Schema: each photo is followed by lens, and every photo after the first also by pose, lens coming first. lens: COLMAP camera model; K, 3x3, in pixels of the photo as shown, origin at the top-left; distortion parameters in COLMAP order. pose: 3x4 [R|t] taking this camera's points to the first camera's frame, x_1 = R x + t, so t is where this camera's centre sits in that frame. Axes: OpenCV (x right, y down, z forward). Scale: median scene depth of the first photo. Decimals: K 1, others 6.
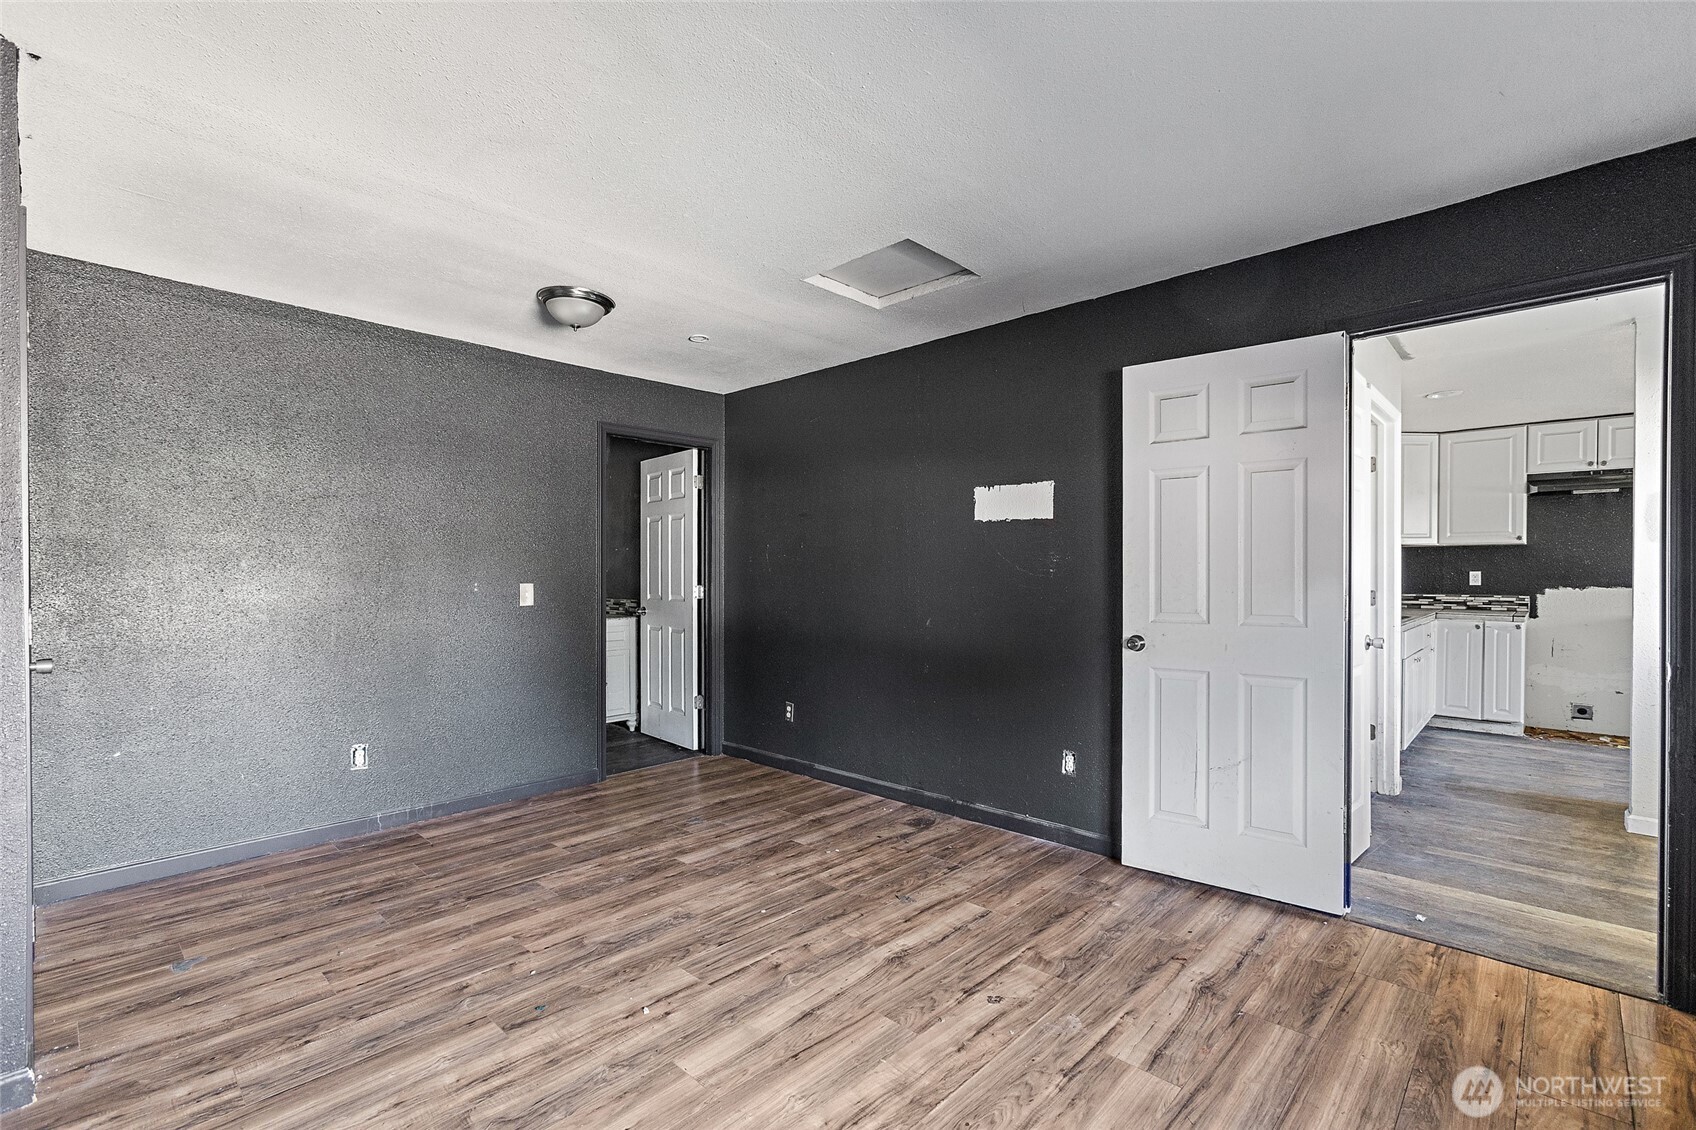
lens RADIAL K [[755.2, 0, 854.9], [0, 755.2, 578.4], [0, 0, 1]] dist [-0.011080, 0.007445]
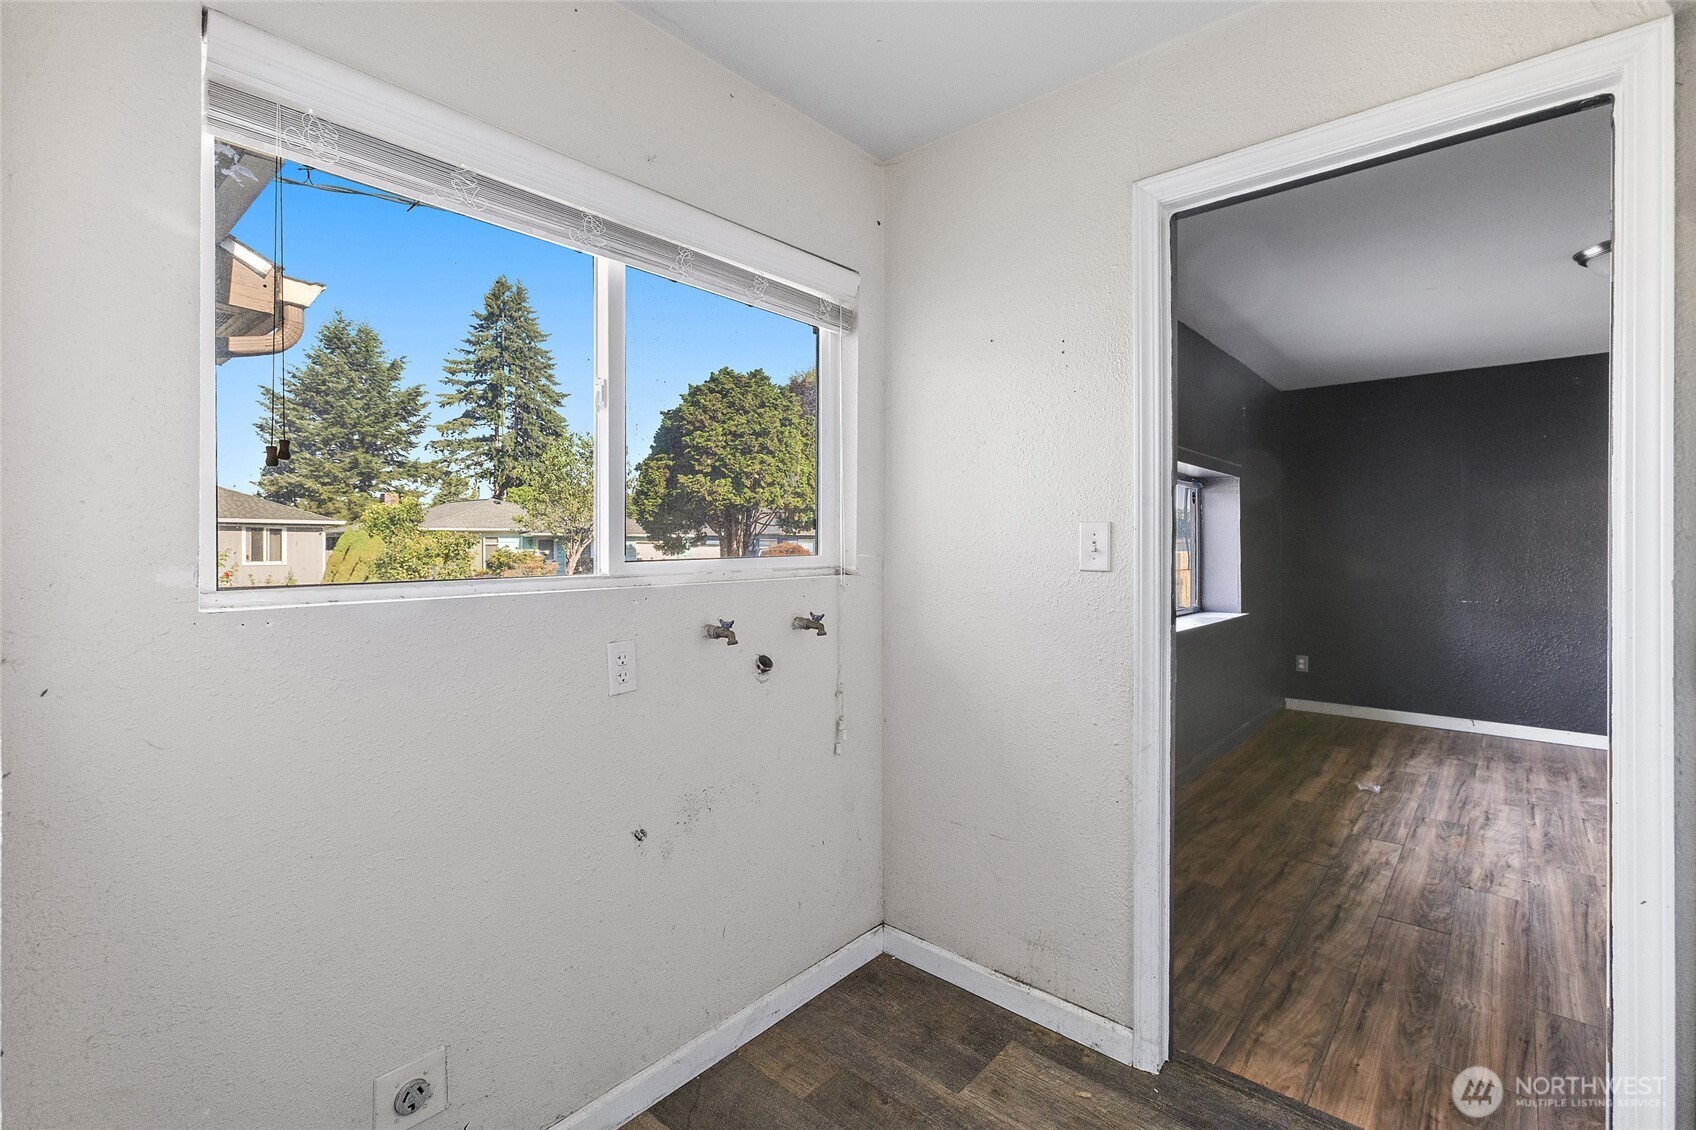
lens RADIAL K [[757.9, 0, 850.1], [0, 757.9, 545.6], [0, 0, 1]] dist [0.003167, 0.000564]
pose [[-0.999359, -0.000749, -0.035786, 1.112000], [-0.000966, 0.999981, 0.006023, -0.022246], [0.035781, 0.006054, -0.999341, 1.399344]]
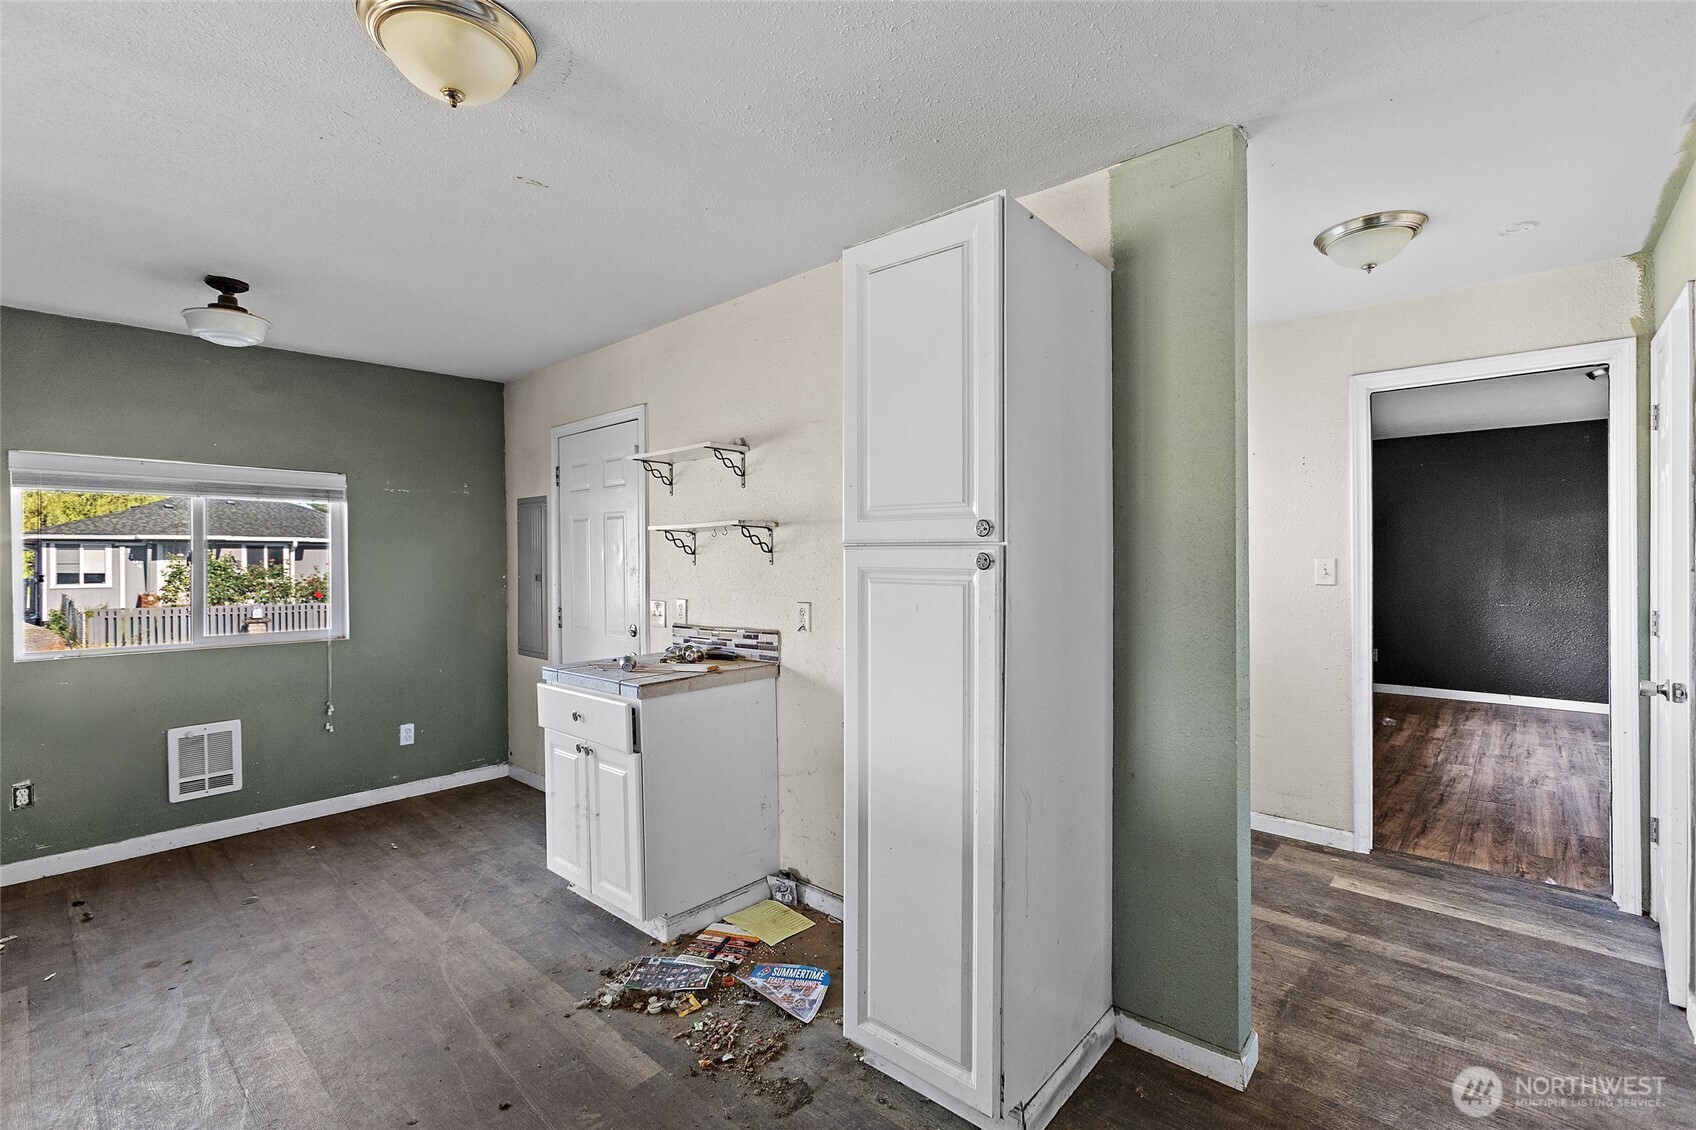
lens RADIAL K [[748.4, 0, 855.3], [0, 748.4, 556.9], [0, 0, 1]] dist [0.002527, 0.000432]
pose [[-0.999591, 0.005465, -0.028079, 1.664260], [0.005355, 0.999978, 0.003988, -0.050306], [0.028100, 0.003836, -0.999598, 1.923708]]
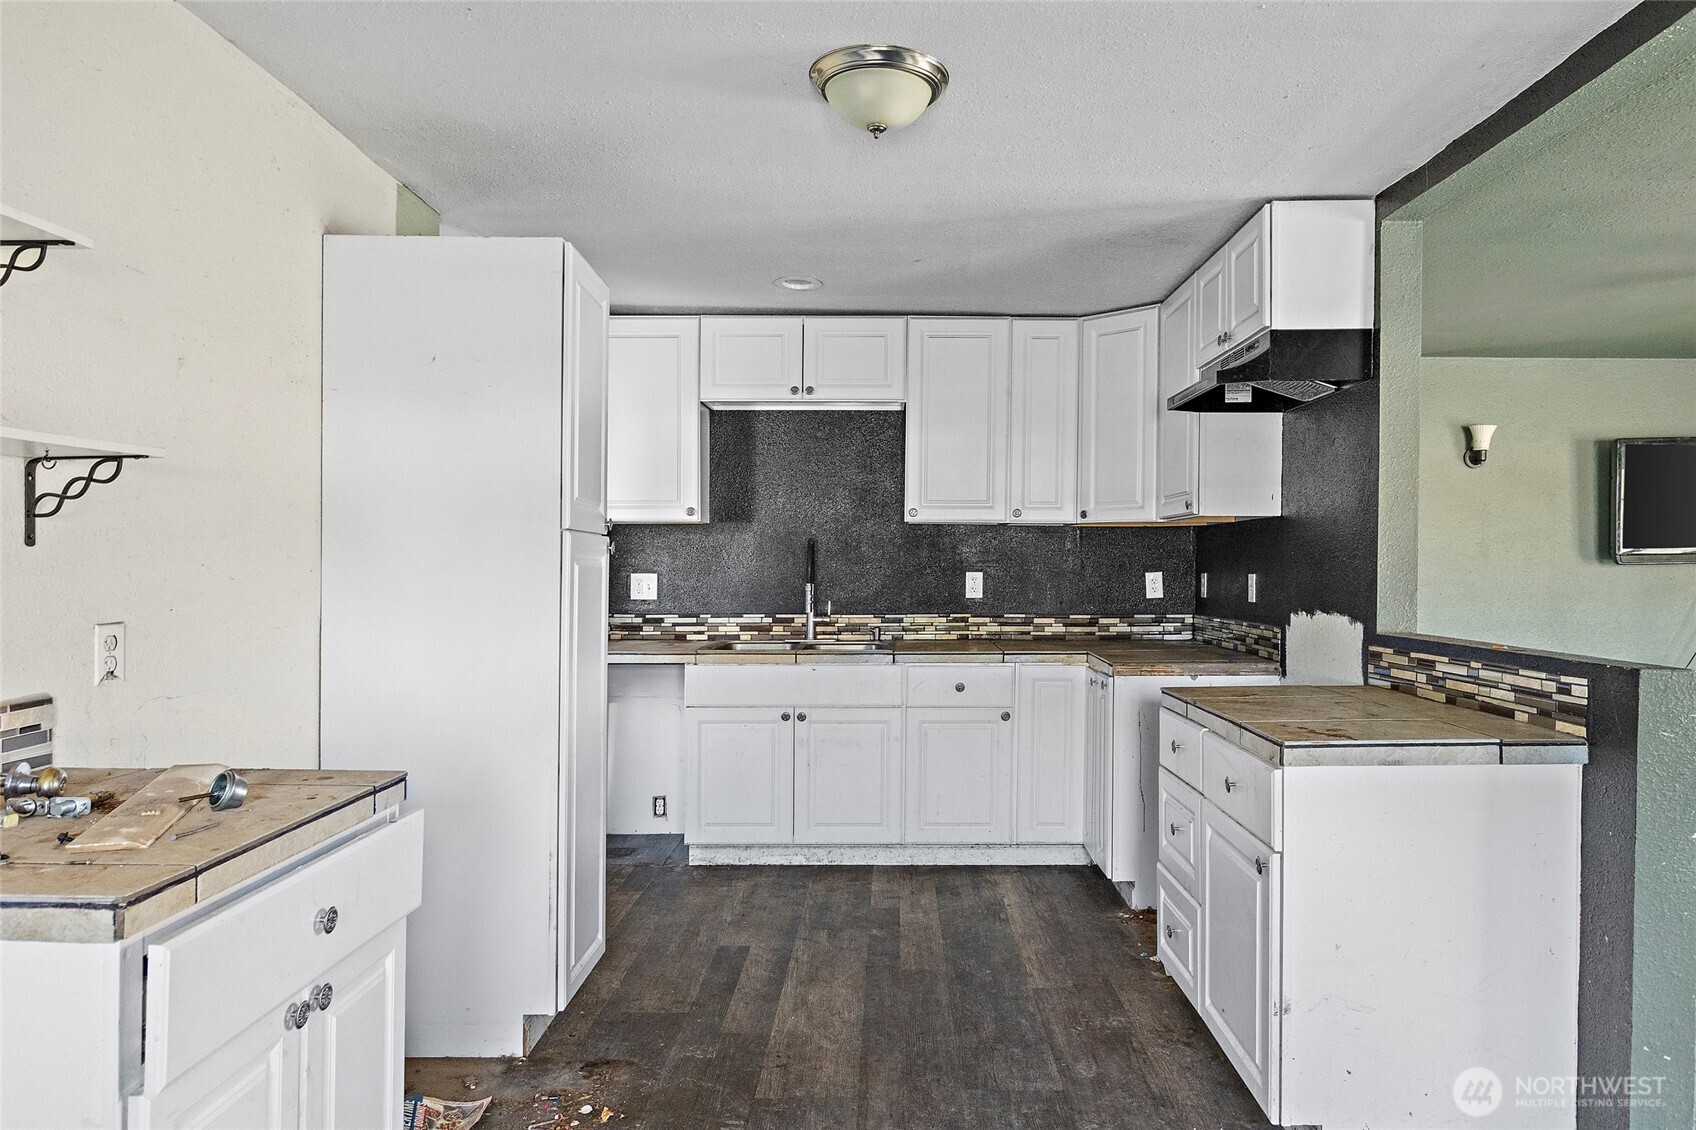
lens RADIAL K [[1101.1, 0, 878.5], [0, 1101.1, 576.3], [0, 0, 1]] dist [-0.002475, 0.005475]
pose [[0.678890, 0.007475, -0.734202, 2.590379], [-0.005502, 0.999972, 0.005093, -0.021796], [0.734220, 0.000582, 0.678912, 0.780821]]
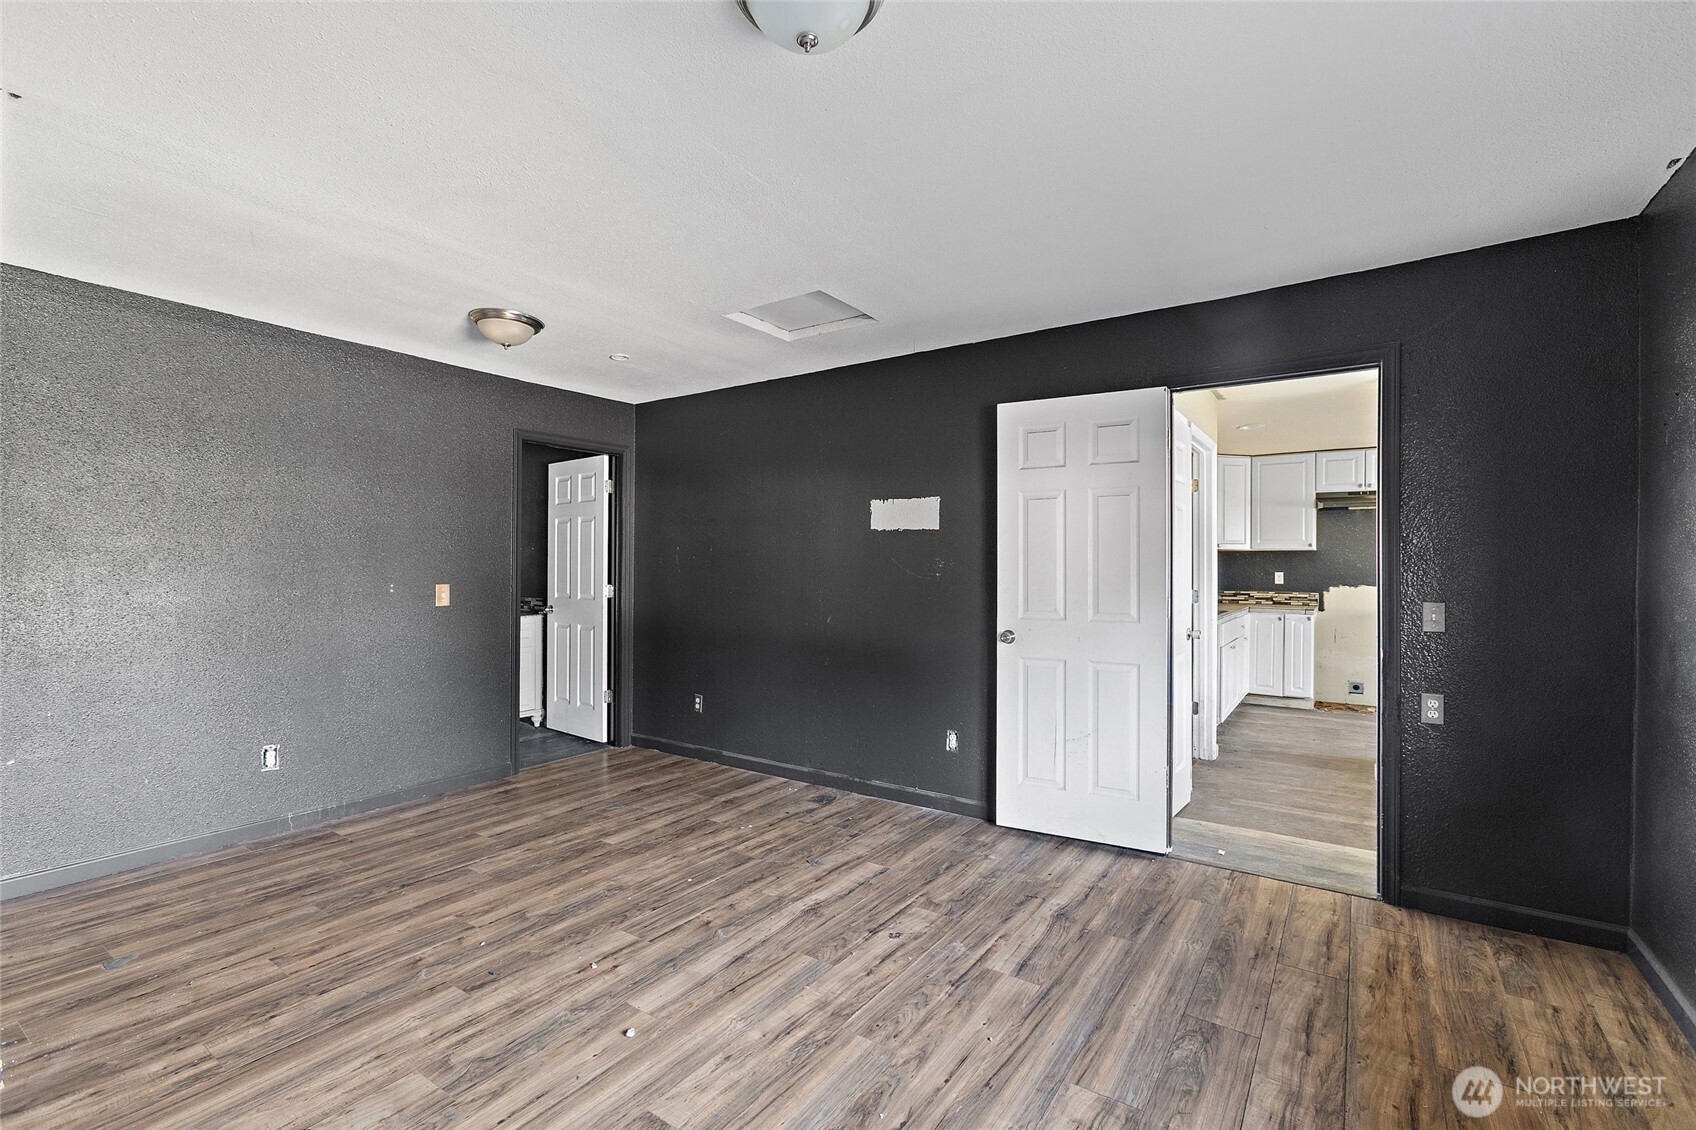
lens RADIAL K [[742.1, 0, 859.2], [0, 742.1, 562.6], [0, 0, 1]] dist [-0.012444, 0.006988]
pose [[0.987509, 0.004998, 0.157483, -0.046033], [-0.002957, 0.999909, -0.013193, -0.016303], [-0.157534, 0.012562, 0.987434, -0.128246]]
